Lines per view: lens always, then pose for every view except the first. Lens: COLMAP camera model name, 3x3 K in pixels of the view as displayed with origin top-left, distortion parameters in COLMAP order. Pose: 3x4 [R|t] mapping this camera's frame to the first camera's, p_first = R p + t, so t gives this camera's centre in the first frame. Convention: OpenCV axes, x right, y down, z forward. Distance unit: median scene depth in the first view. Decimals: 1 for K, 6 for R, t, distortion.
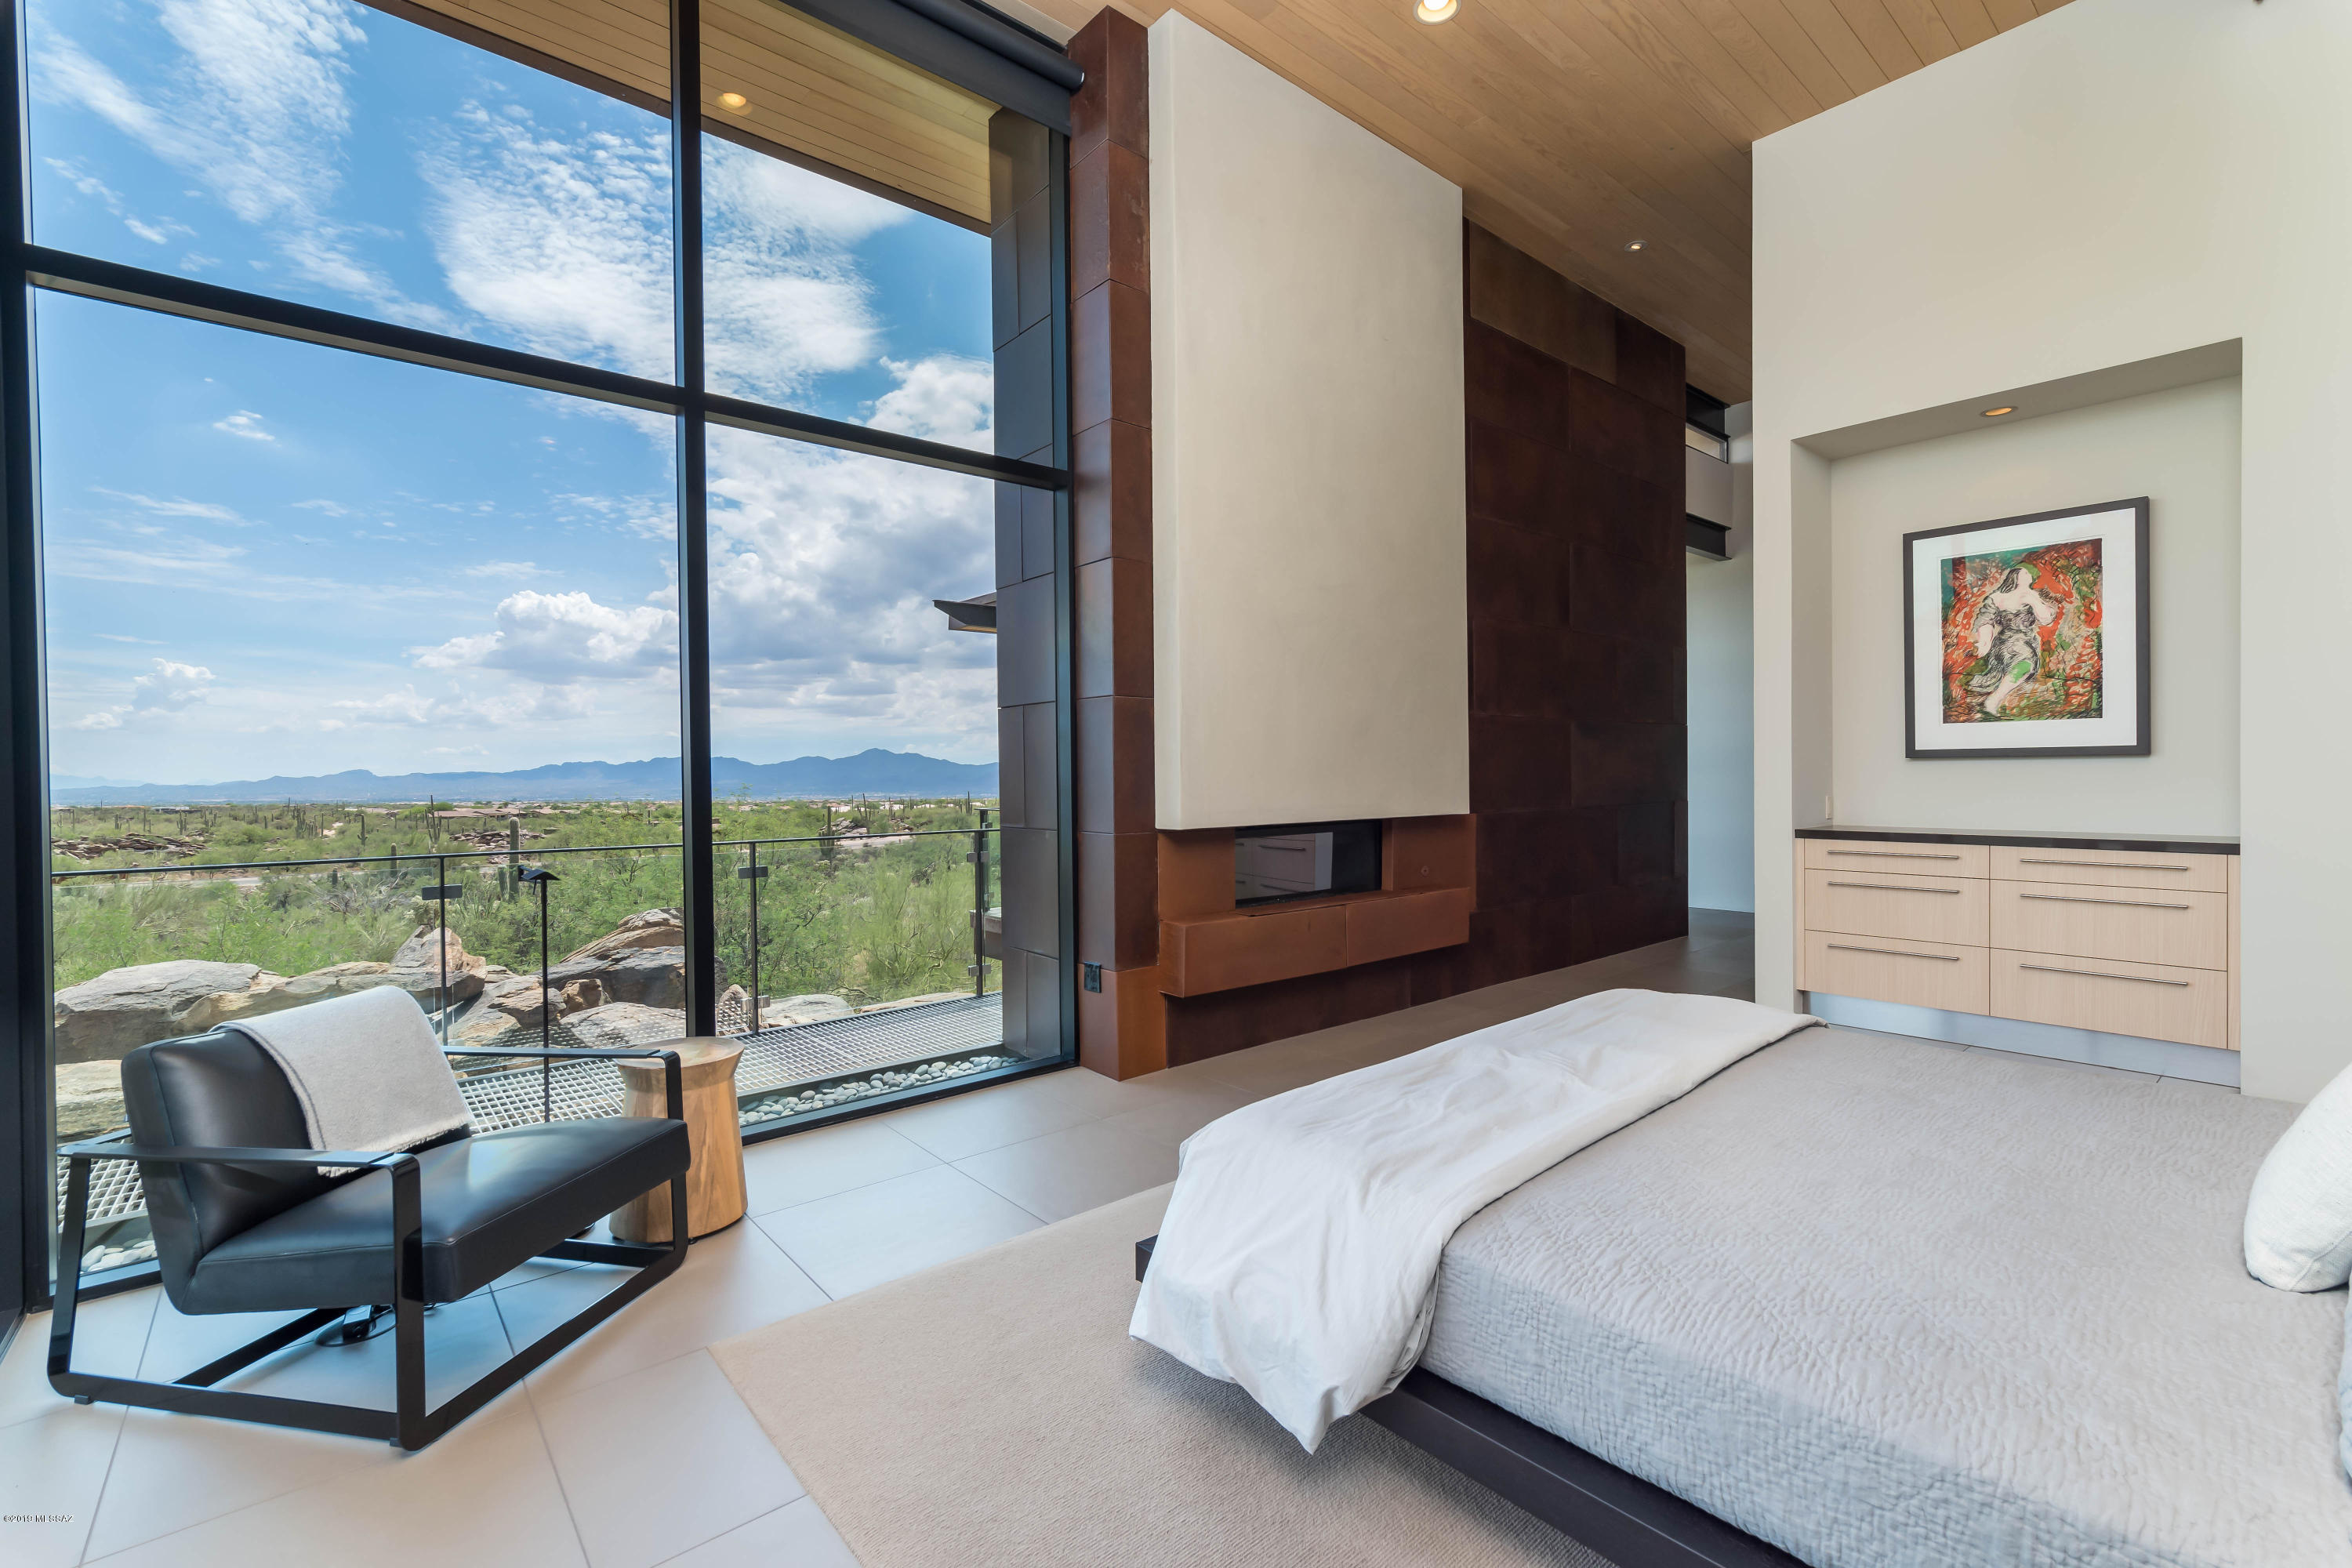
lens RADIAL K [[1019.2, 0, 1176.2], [0, 1019.2, 778.4], [0, 0, 1]] dist [-0.003704, 0.004131]
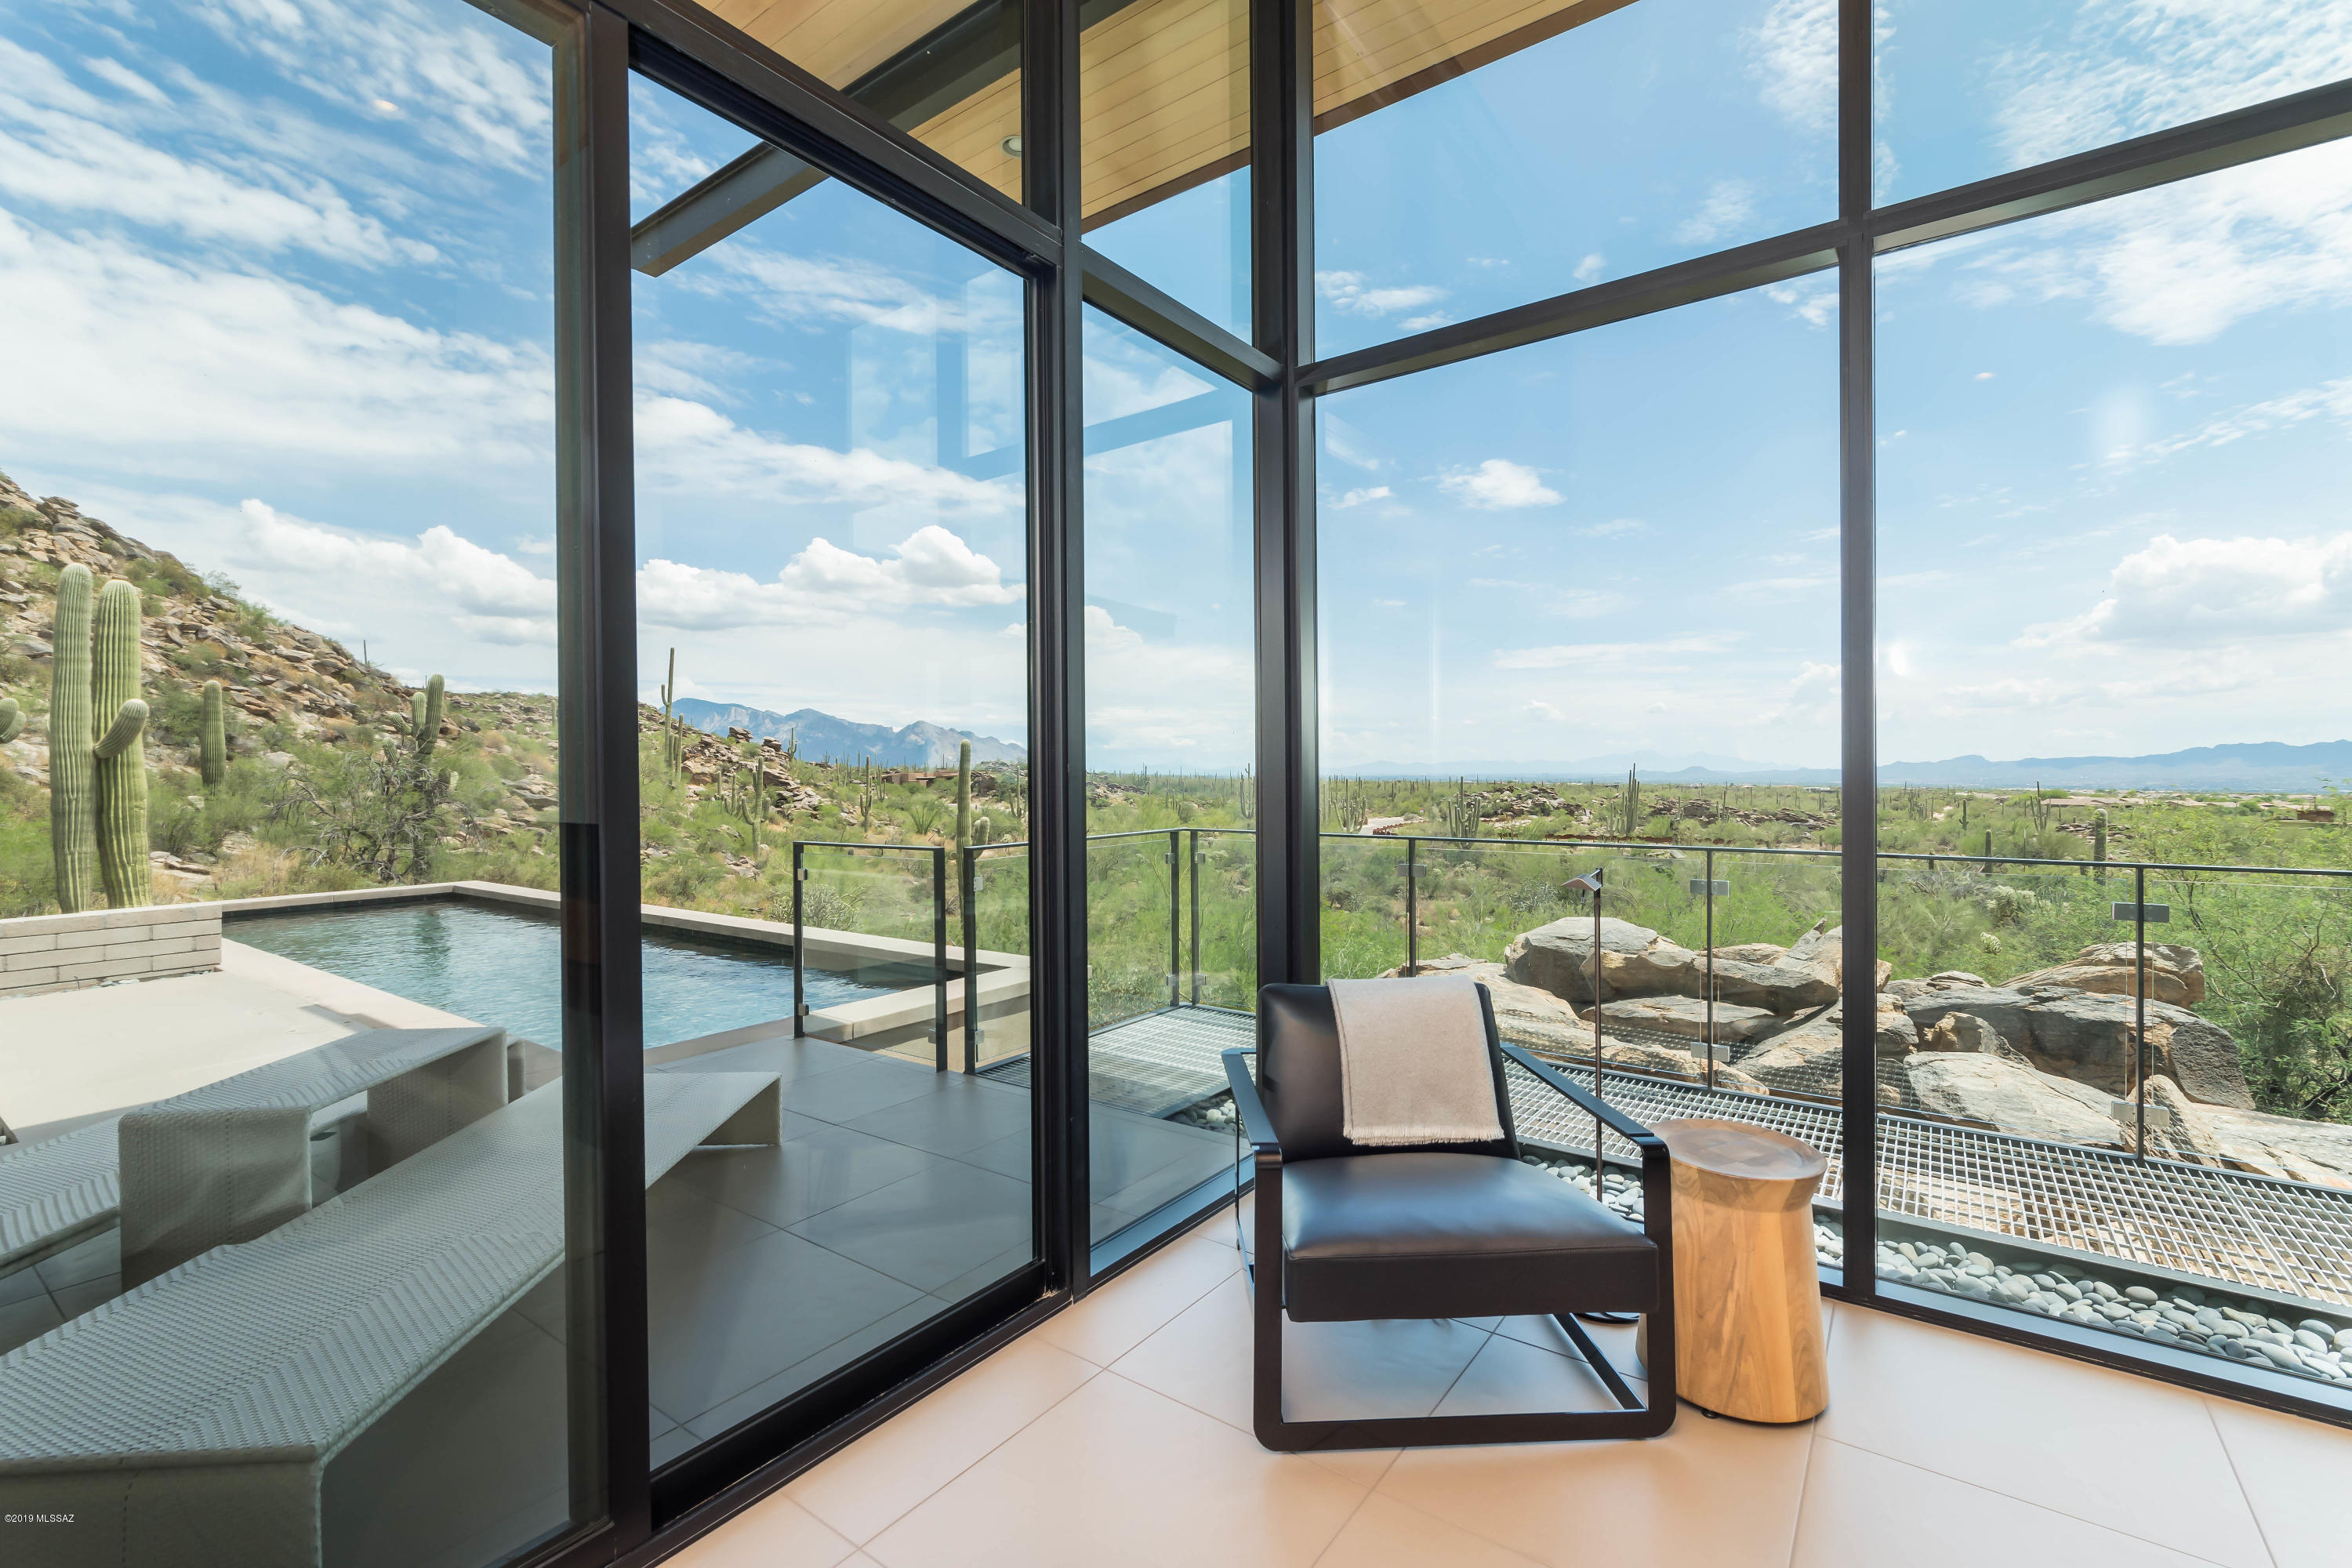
lens RADIAL K [[1019.2, 0, 1191.7], [0, 1019.2, 780.8], [0, 0, 1]] dist [-0.003704, 0.004131]
pose [[0.239319, 0.016687, -0.970797, 0.064438], [-0.000403, 0.999854, 0.017087, -0.002588], [0.970941, -0.003698, 0.239291, 0.235367]]
